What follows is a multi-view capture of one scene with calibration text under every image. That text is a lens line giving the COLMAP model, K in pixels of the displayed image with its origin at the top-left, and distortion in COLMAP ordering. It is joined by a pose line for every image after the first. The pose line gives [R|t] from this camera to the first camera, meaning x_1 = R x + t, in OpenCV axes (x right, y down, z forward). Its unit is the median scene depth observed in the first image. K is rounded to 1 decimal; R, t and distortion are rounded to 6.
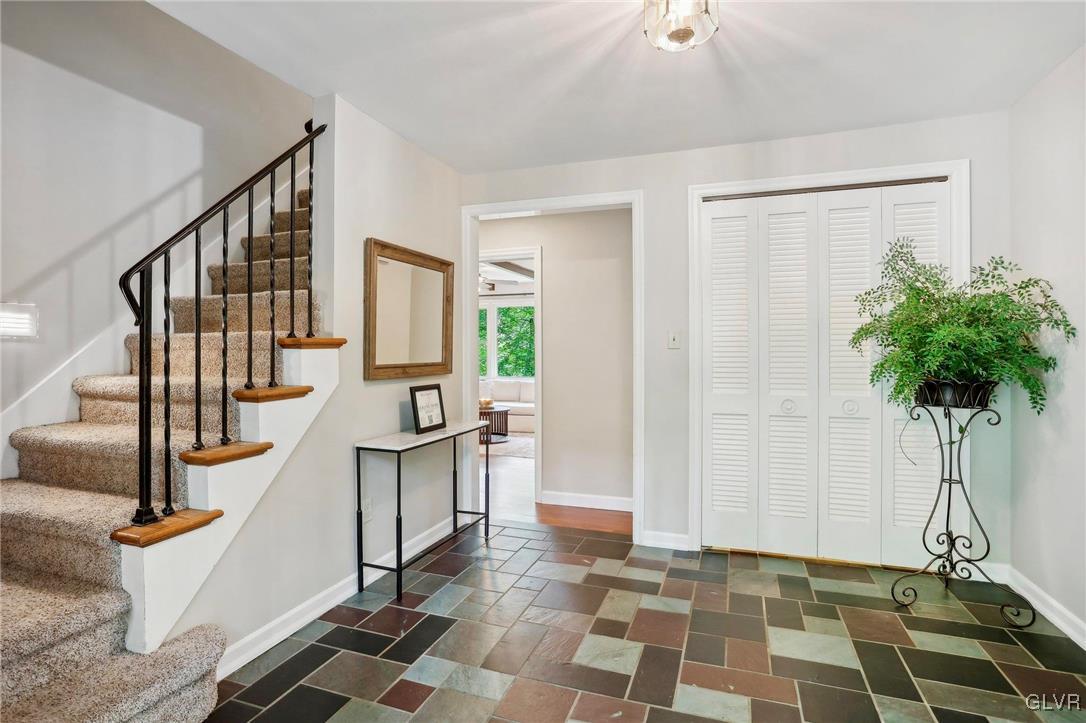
lens RADIAL K [[556.4, 0, 526.6], [0, 556.4, 350.1], [0, 0, 1]] dist [-0.017770, 0.000119]
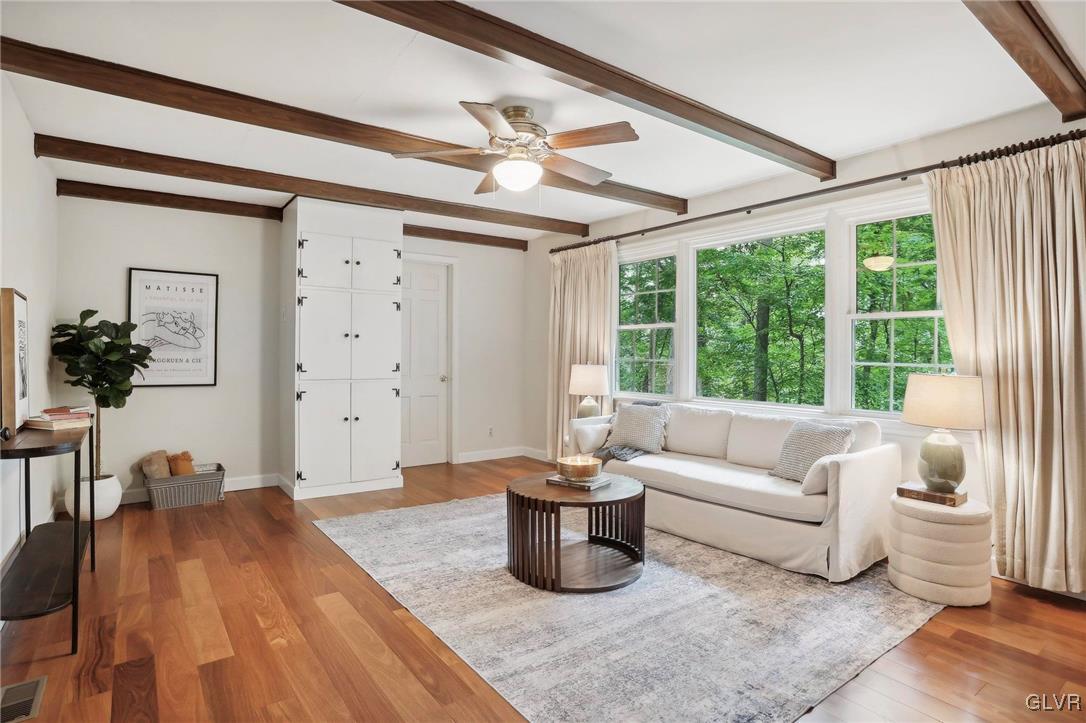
lens RADIAL K [[556.4, 0, 526.6], [0, 556.4, 350.1], [0, 0, 1]] dist [-0.017770, 0.000119]
pose [[0.834514, 0.005112, -0.550963, 0.095119], [-0.003996, 0.999987, 0.003226, 0.008517], [0.550972, -0.000491, 0.834523, 0.576373]]
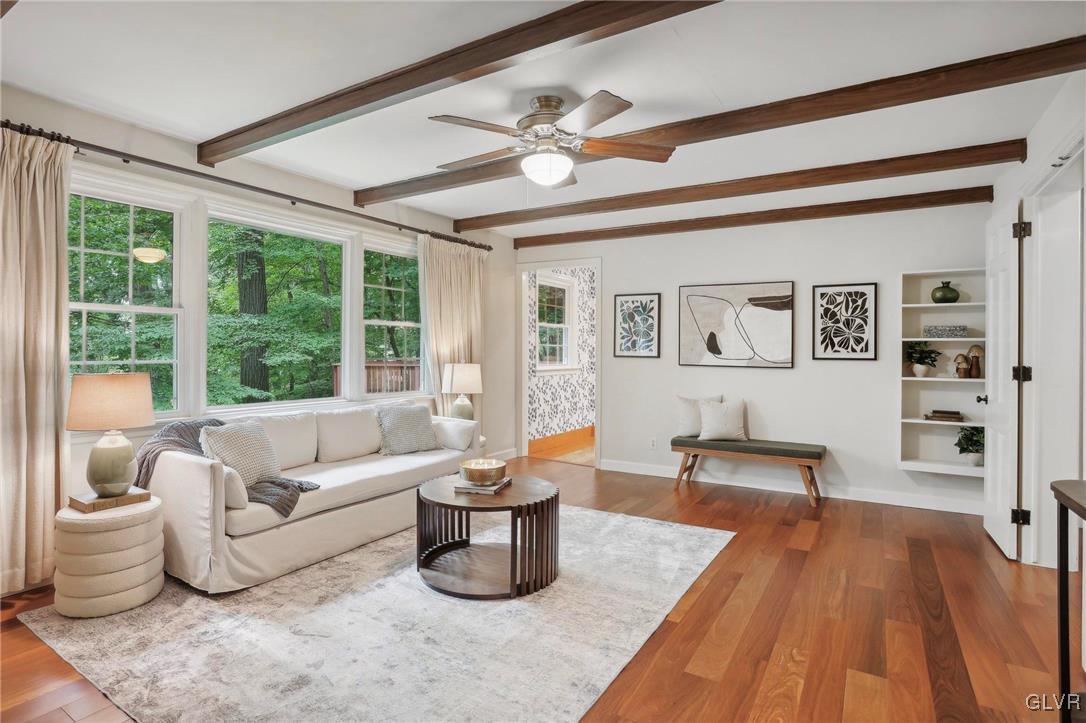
lens RADIAL K [[556.4, 0, 526.6], [0, 556.4, 350.1], [0, 0, 1]] dist [-0.017770, 0.000119]
pose [[0.213382, 0.000636, 0.976969, -0.387992], [-0.003797, 0.999993, 0.000178, 0.010307], [-0.976961, -0.003747, 0.213383, 0.785579]]
